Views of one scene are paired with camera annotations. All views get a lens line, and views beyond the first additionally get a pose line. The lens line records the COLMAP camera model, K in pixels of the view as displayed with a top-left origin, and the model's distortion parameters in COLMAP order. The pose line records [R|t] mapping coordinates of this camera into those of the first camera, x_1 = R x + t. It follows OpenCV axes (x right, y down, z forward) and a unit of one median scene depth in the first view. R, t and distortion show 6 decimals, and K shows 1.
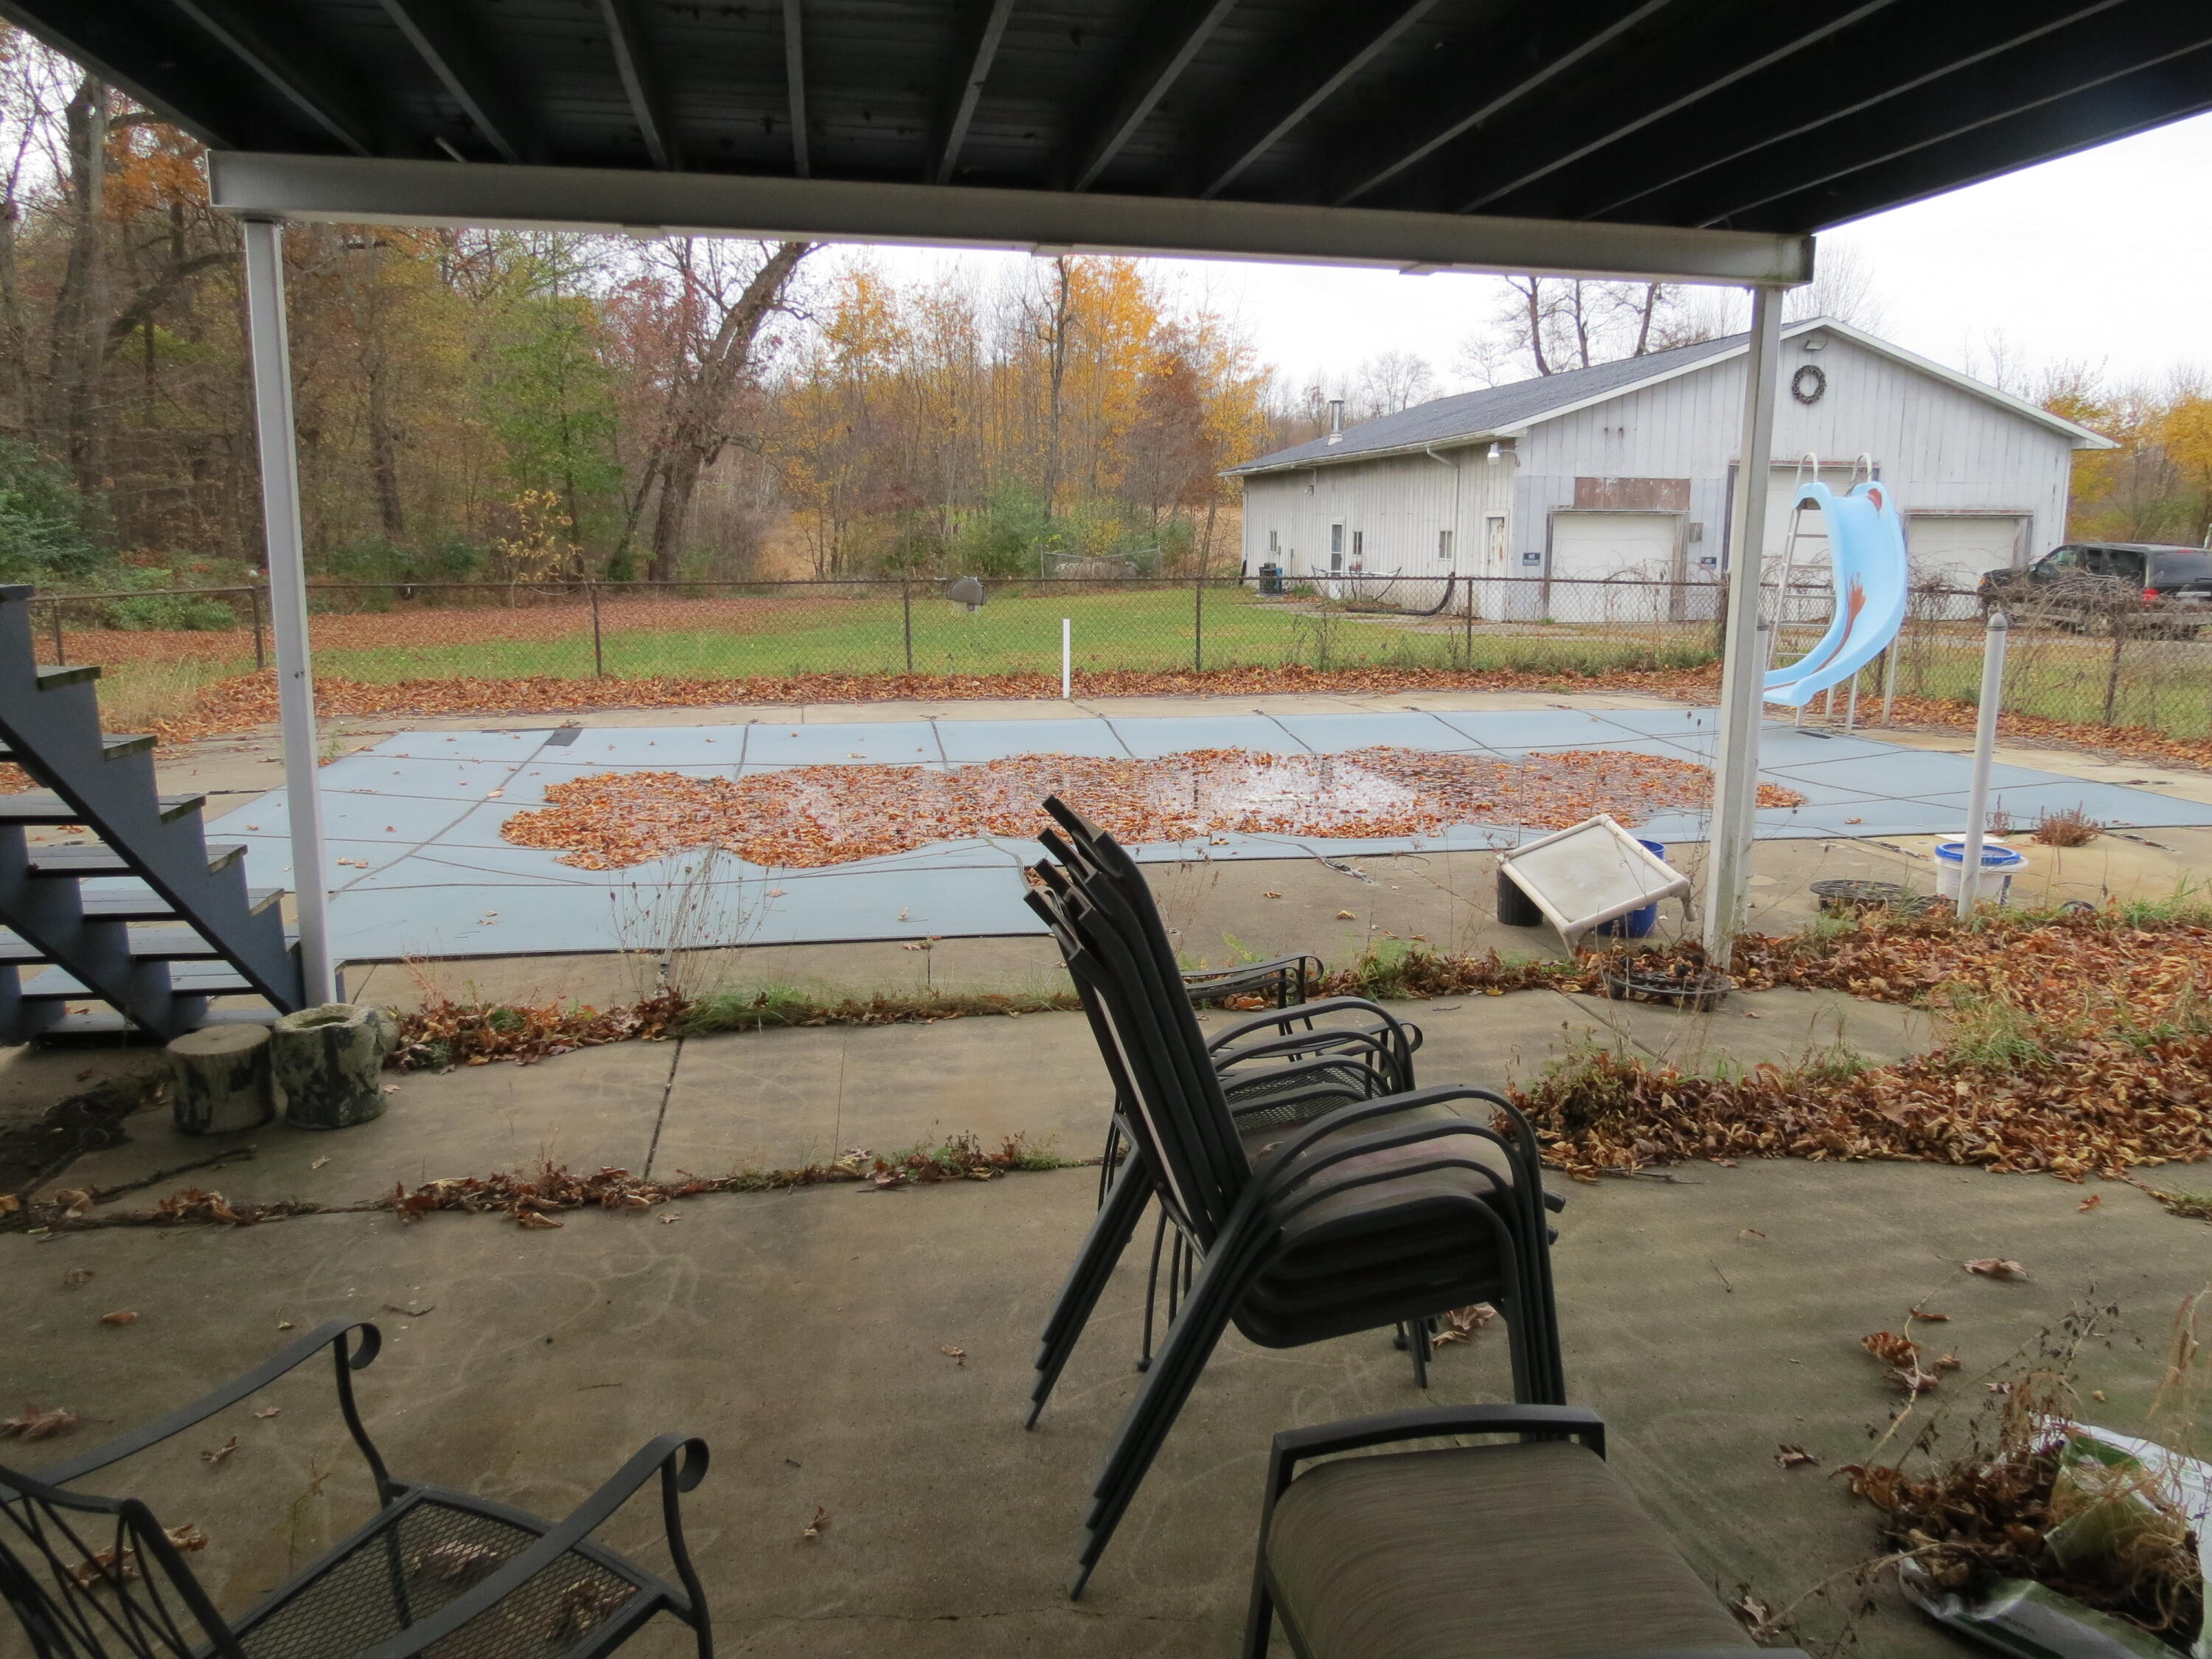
lens RADIAL K [[1613.8, 0, 1106.0], [0, 1613.8, 829.5], [0, 0, 1]] dist [-0.077713, 0.070976]
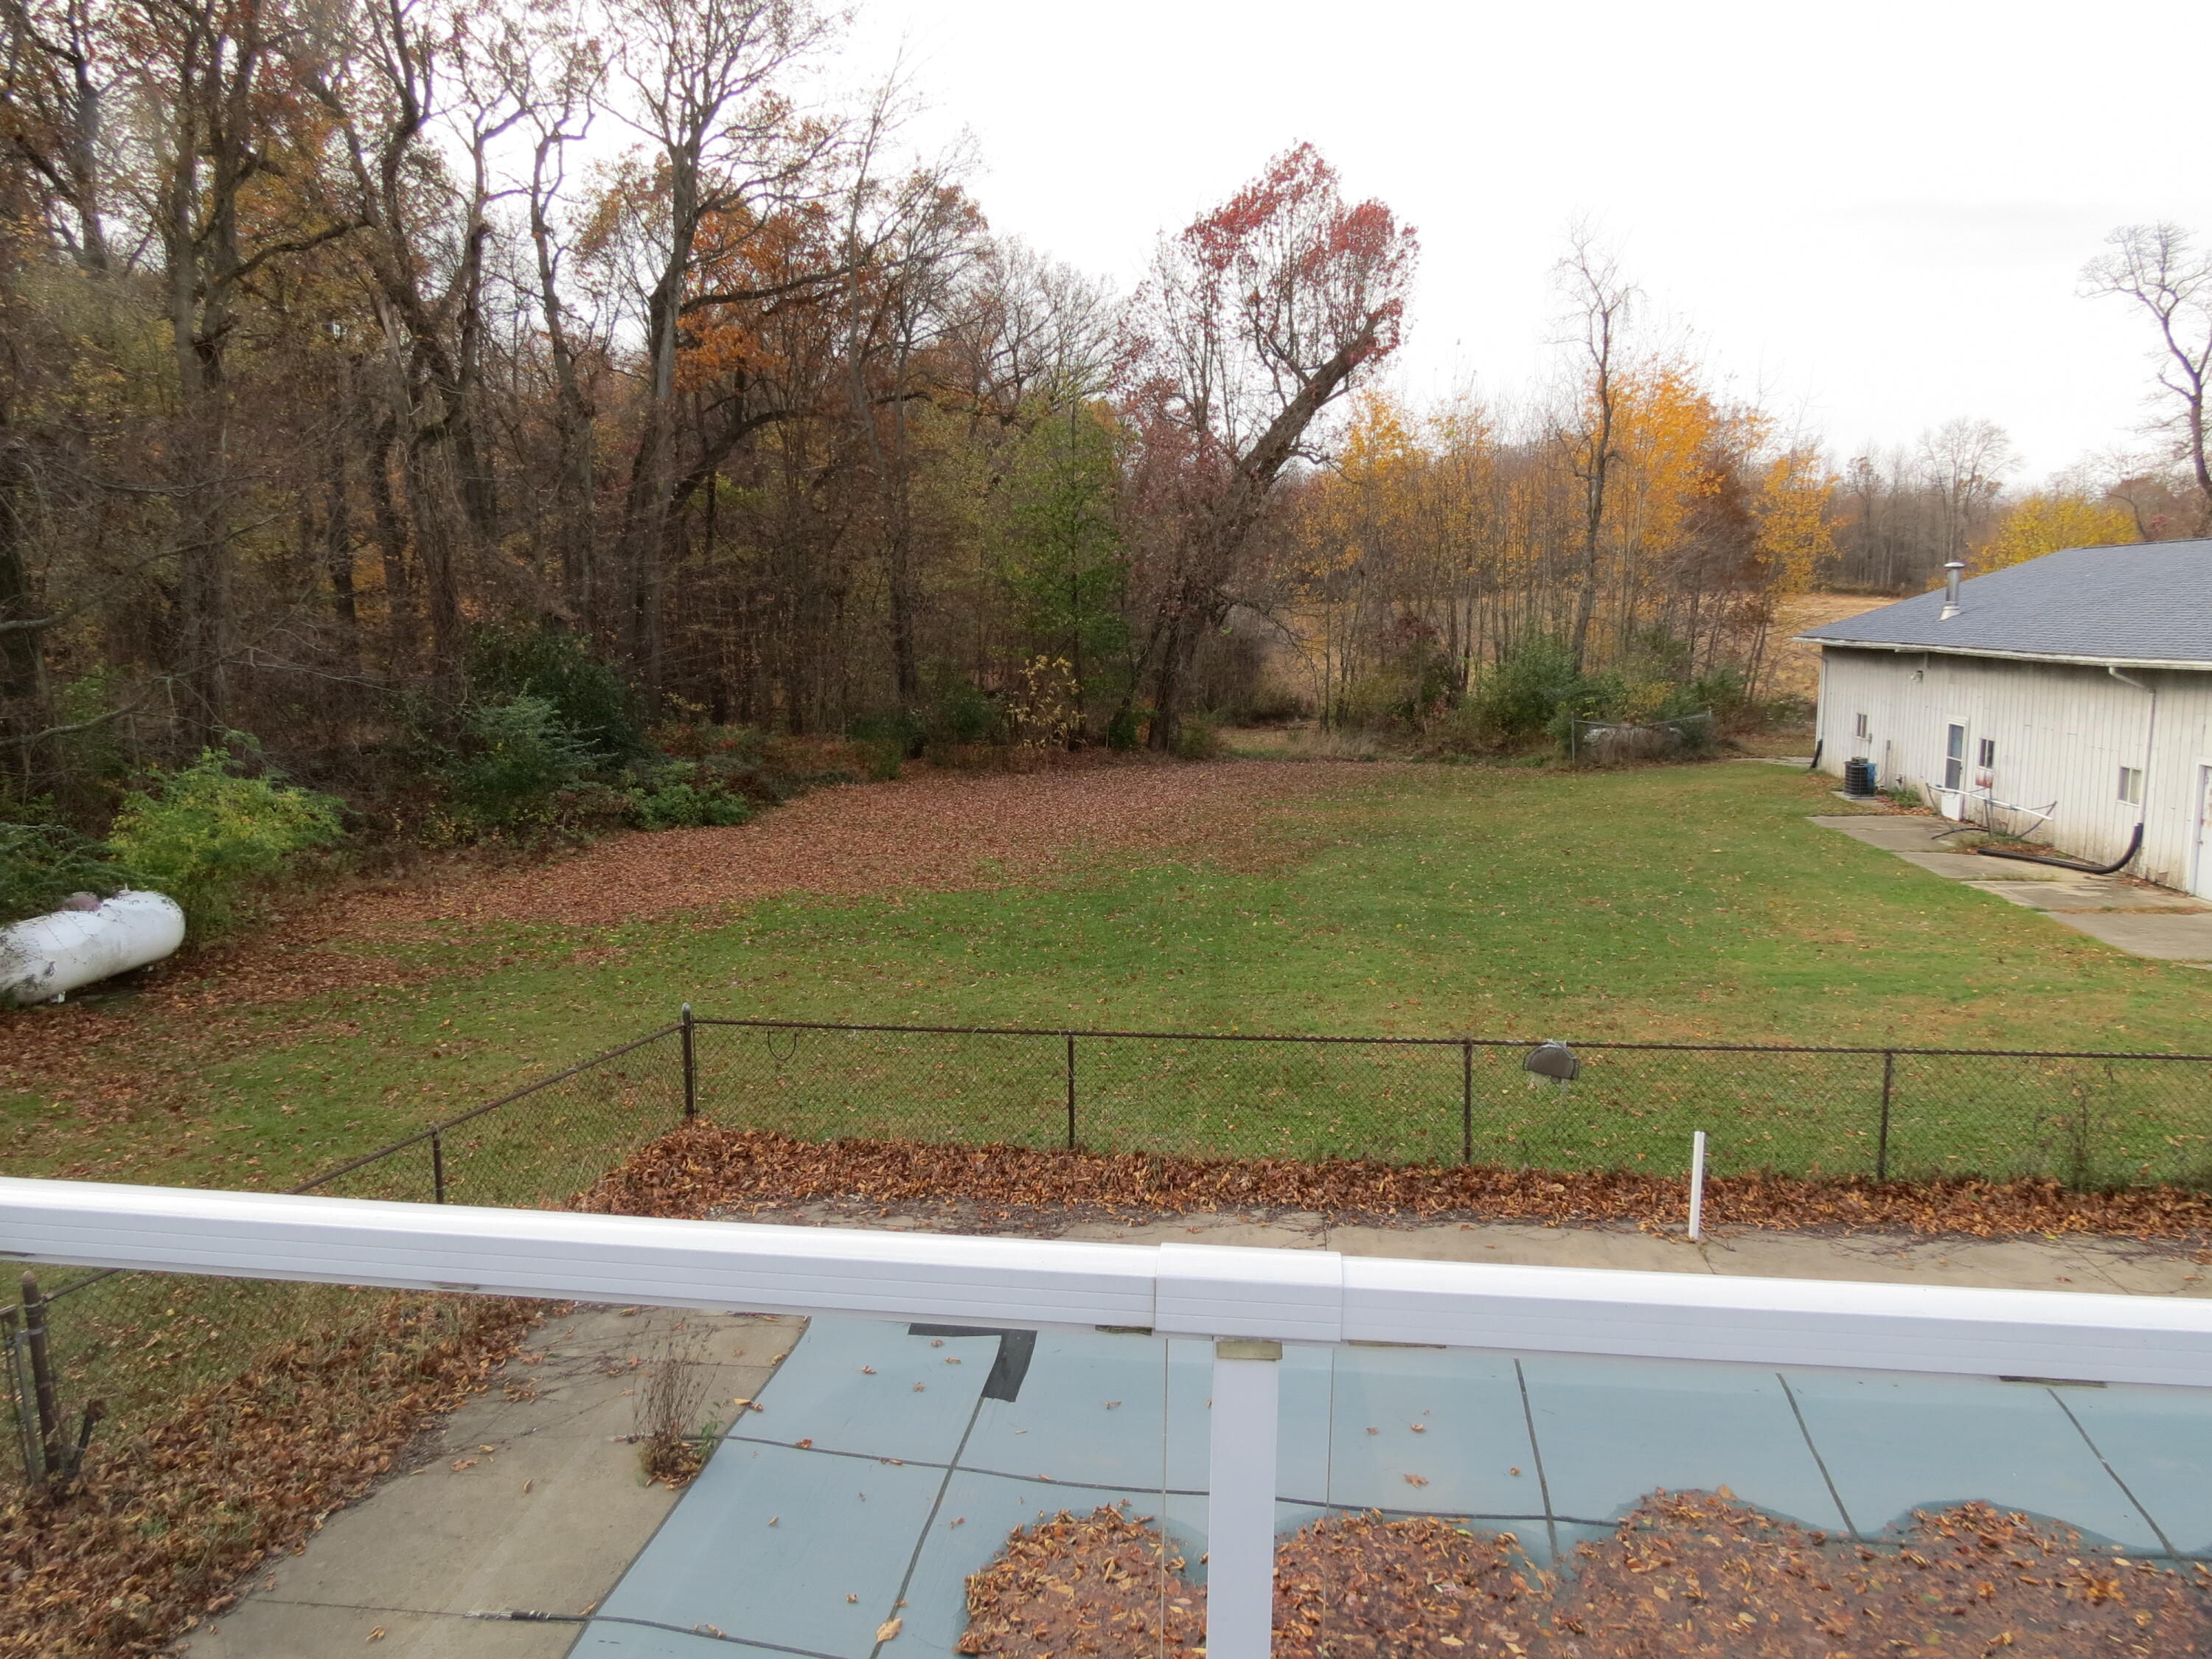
lens RADIAL K [[1587.1, 0, 1106.0], [0, 1587.1, 829.5], [0, 0, 1]] dist [-0.009803, -0.004873]
pose [[0.953305, 0.032257, -0.300282, -0.023901], [-0.044237, 0.998470, -0.033179, -0.080120], [0.298752, 0.044914, 0.953273, 0.086473]]
